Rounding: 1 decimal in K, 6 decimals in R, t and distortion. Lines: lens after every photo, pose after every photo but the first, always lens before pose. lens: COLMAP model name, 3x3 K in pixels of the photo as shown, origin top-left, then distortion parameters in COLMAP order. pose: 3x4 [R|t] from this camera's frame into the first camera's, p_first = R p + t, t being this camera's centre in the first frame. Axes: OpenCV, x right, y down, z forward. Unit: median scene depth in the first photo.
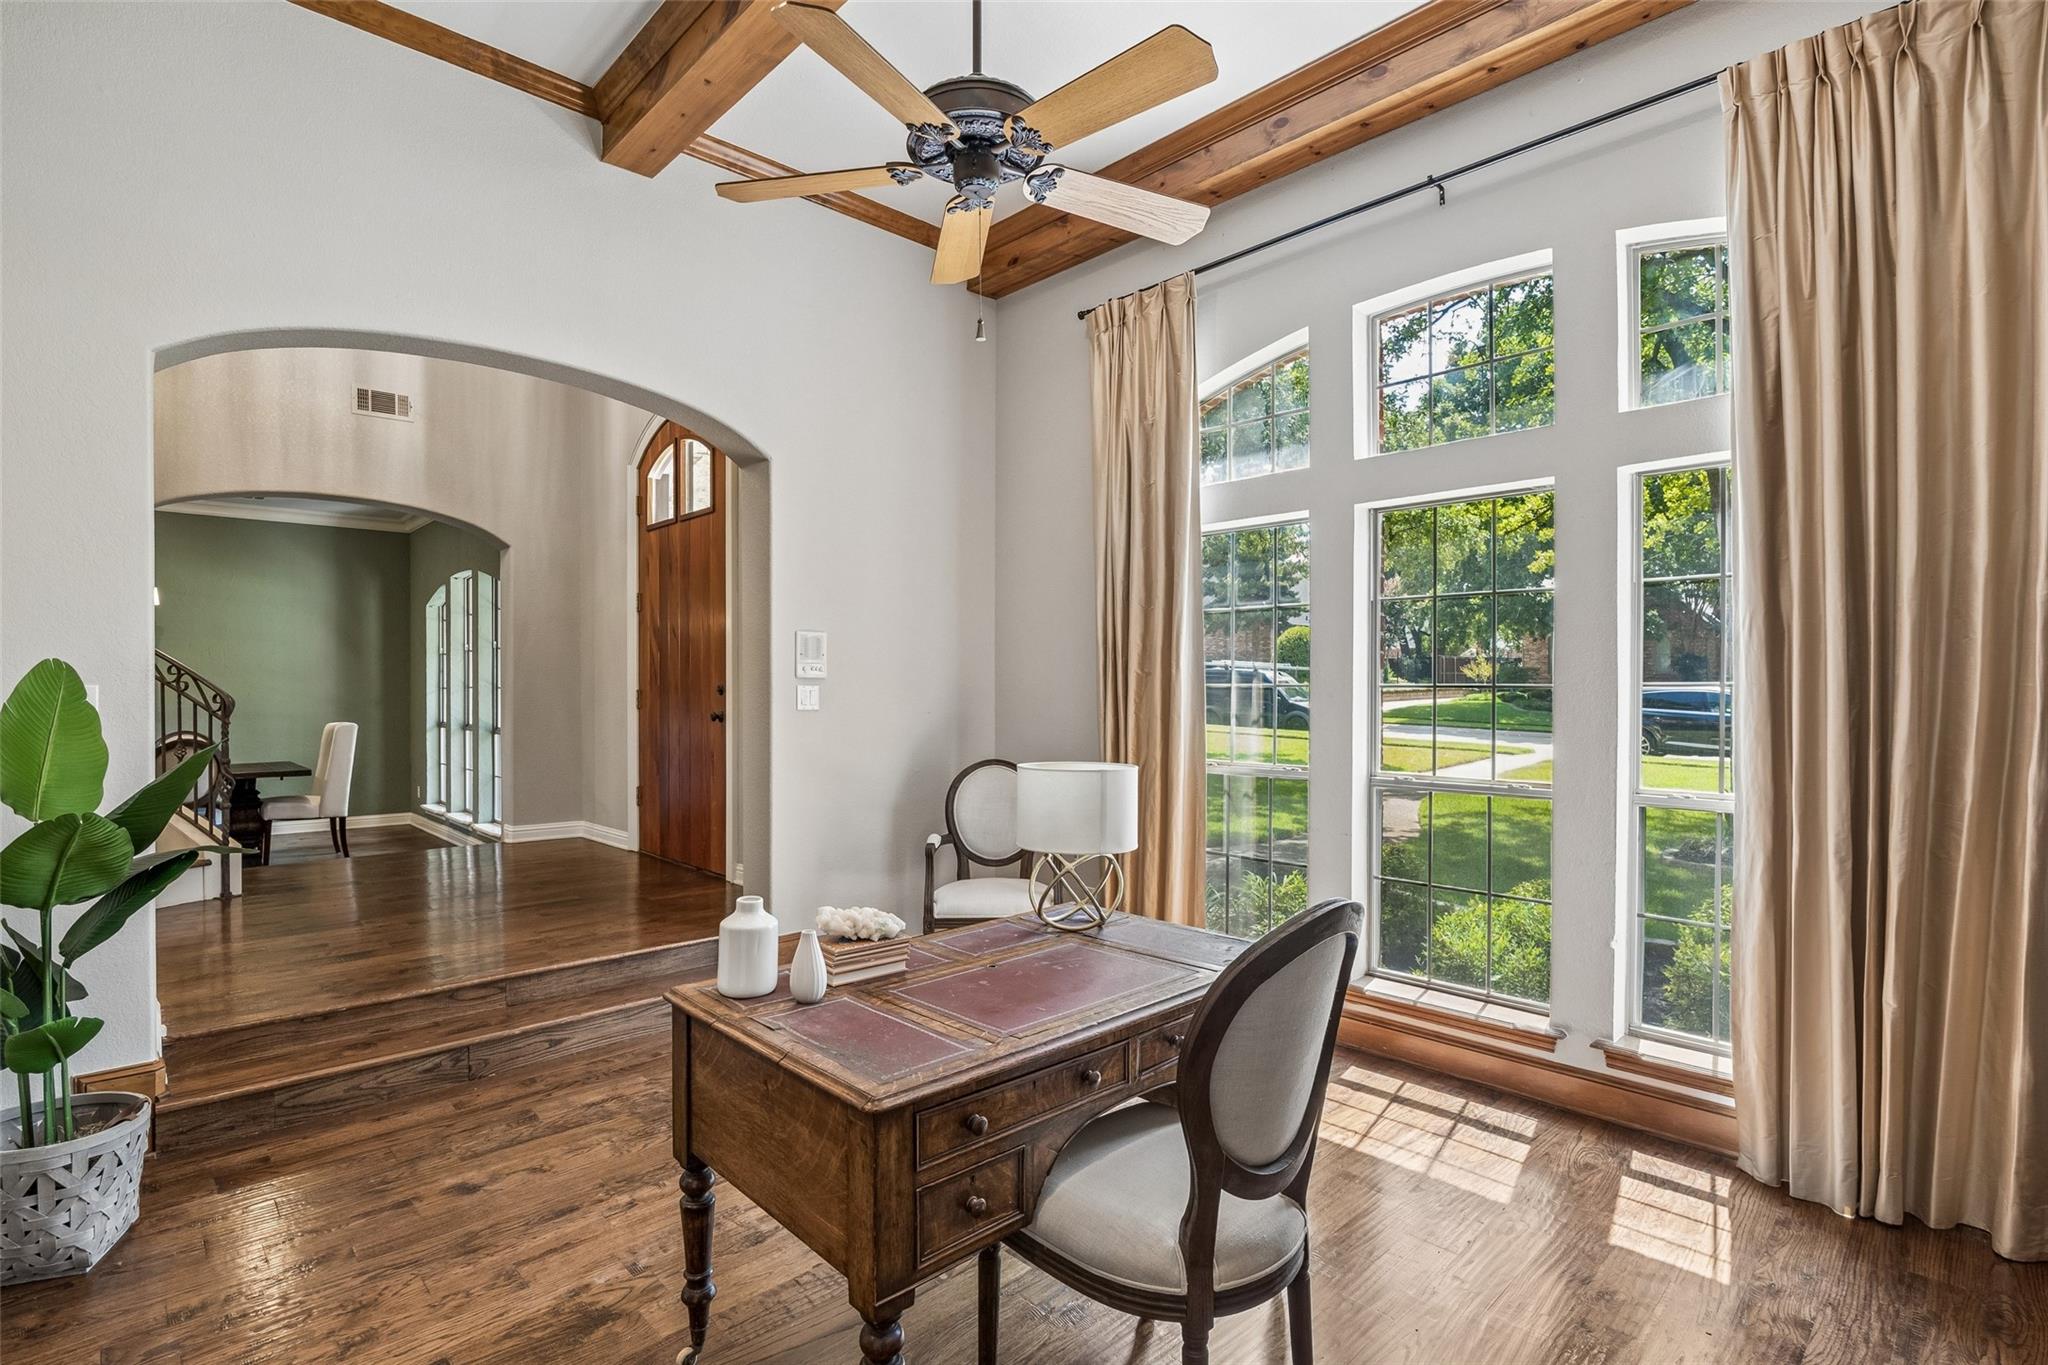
lens RADIAL K [[977.8, 0, 1023.1], [0, 977.8, 684.3], [0, 0, 1]] dist [-0.003602, 0.000218]
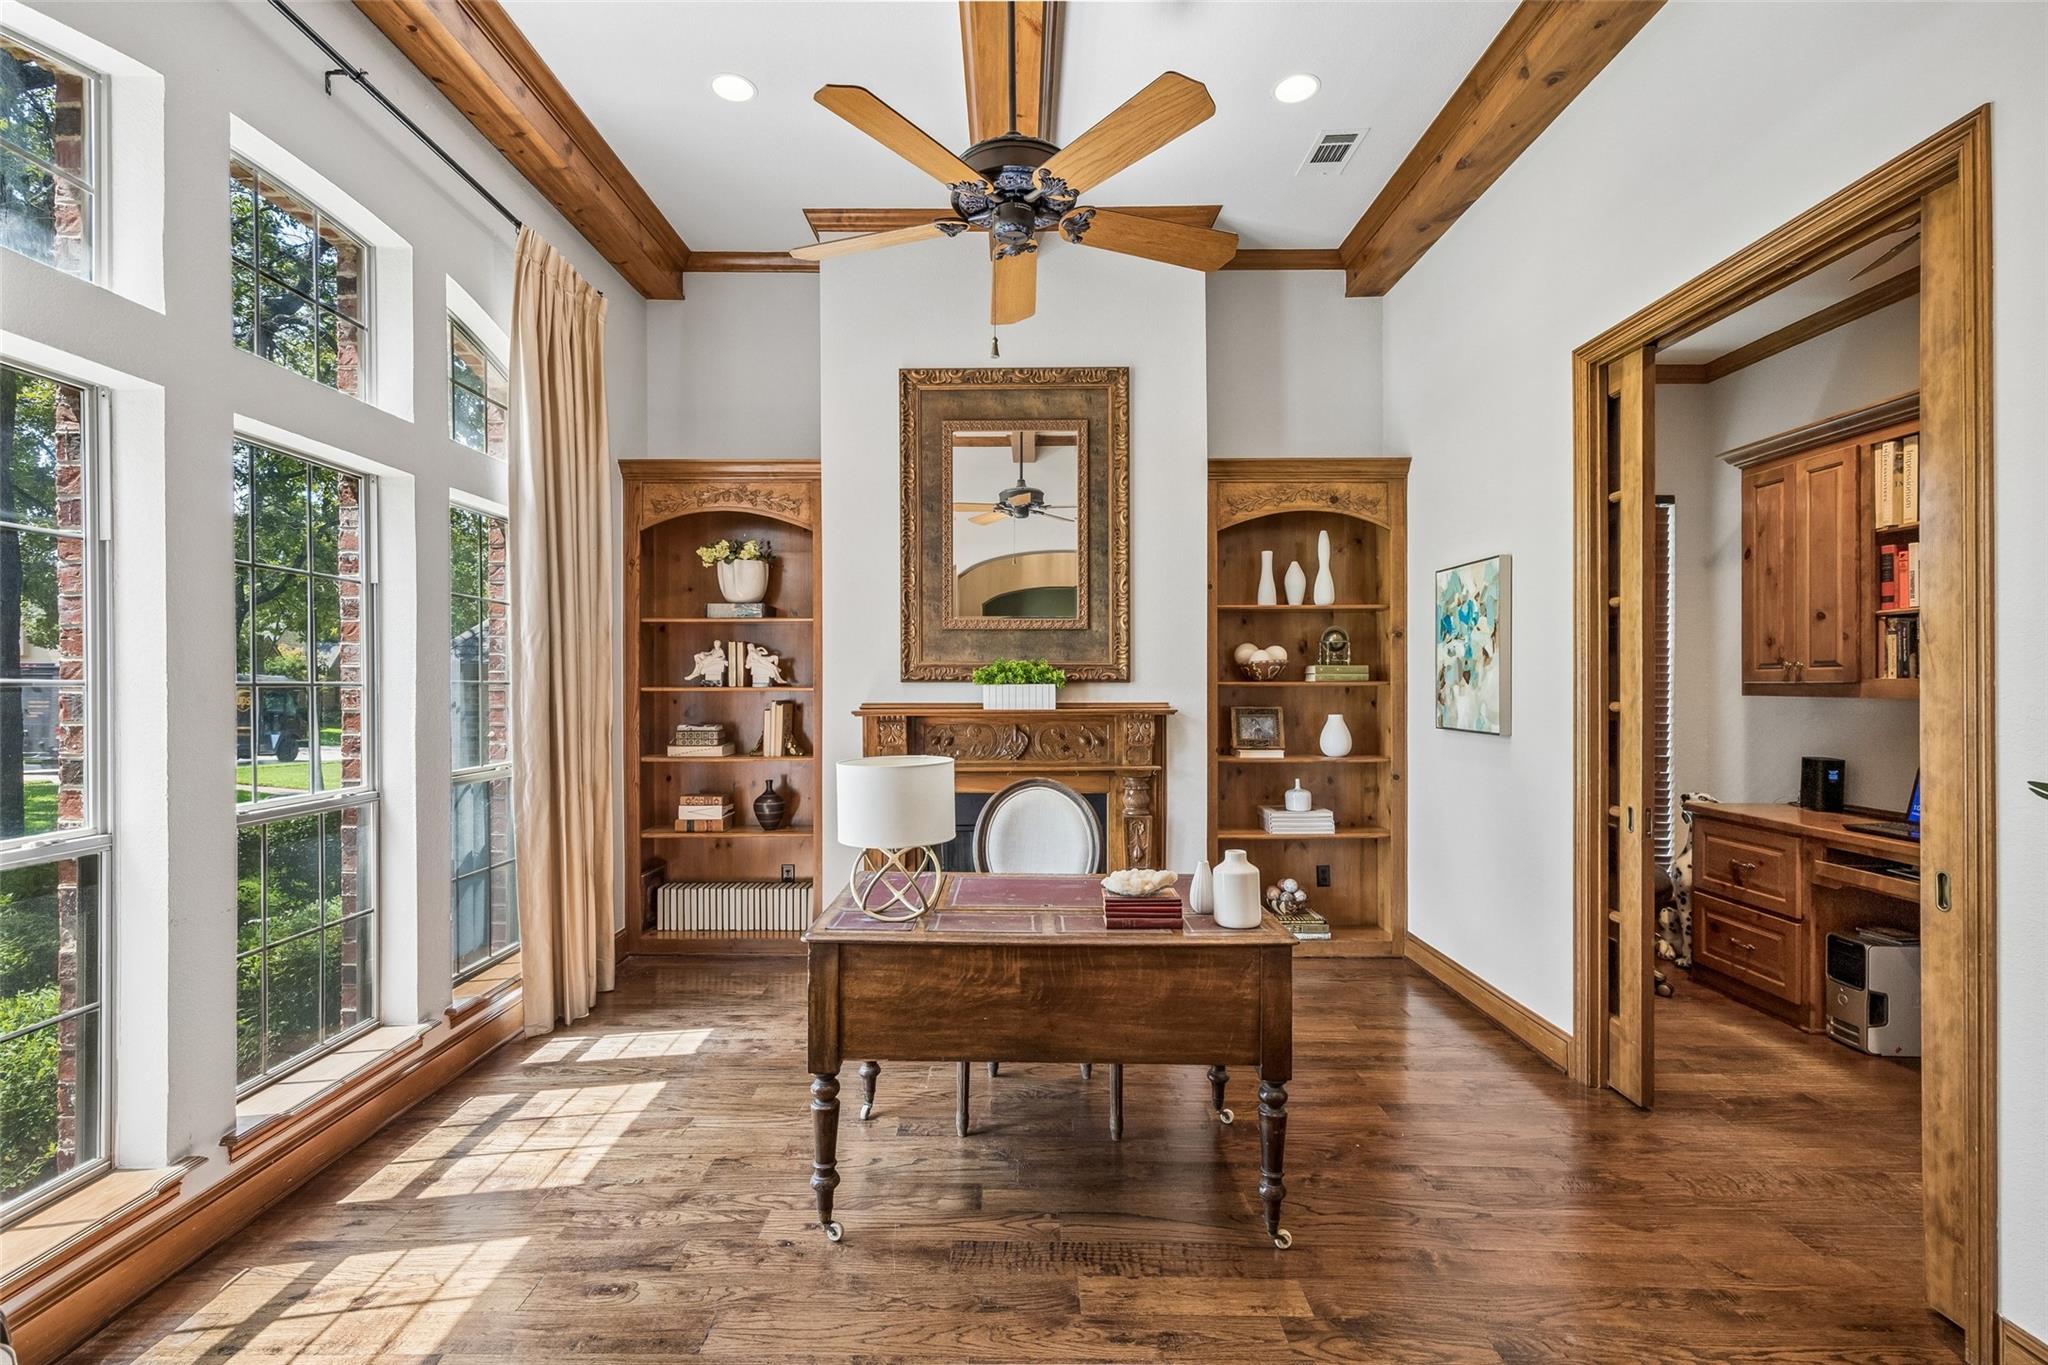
lens RADIAL K [[977.8, 0, 1017.3], [0, 977.8, 677.5], [0, 0, 1]] dist [-0.003602, 0.000218]
pose [[-0.717697, -0.006425, 0.696326, -0.652571], [-0.002123, 0.999973, 0.007038, -0.015600], [-0.696352, 0.003573, -0.717691, 1.405017]]
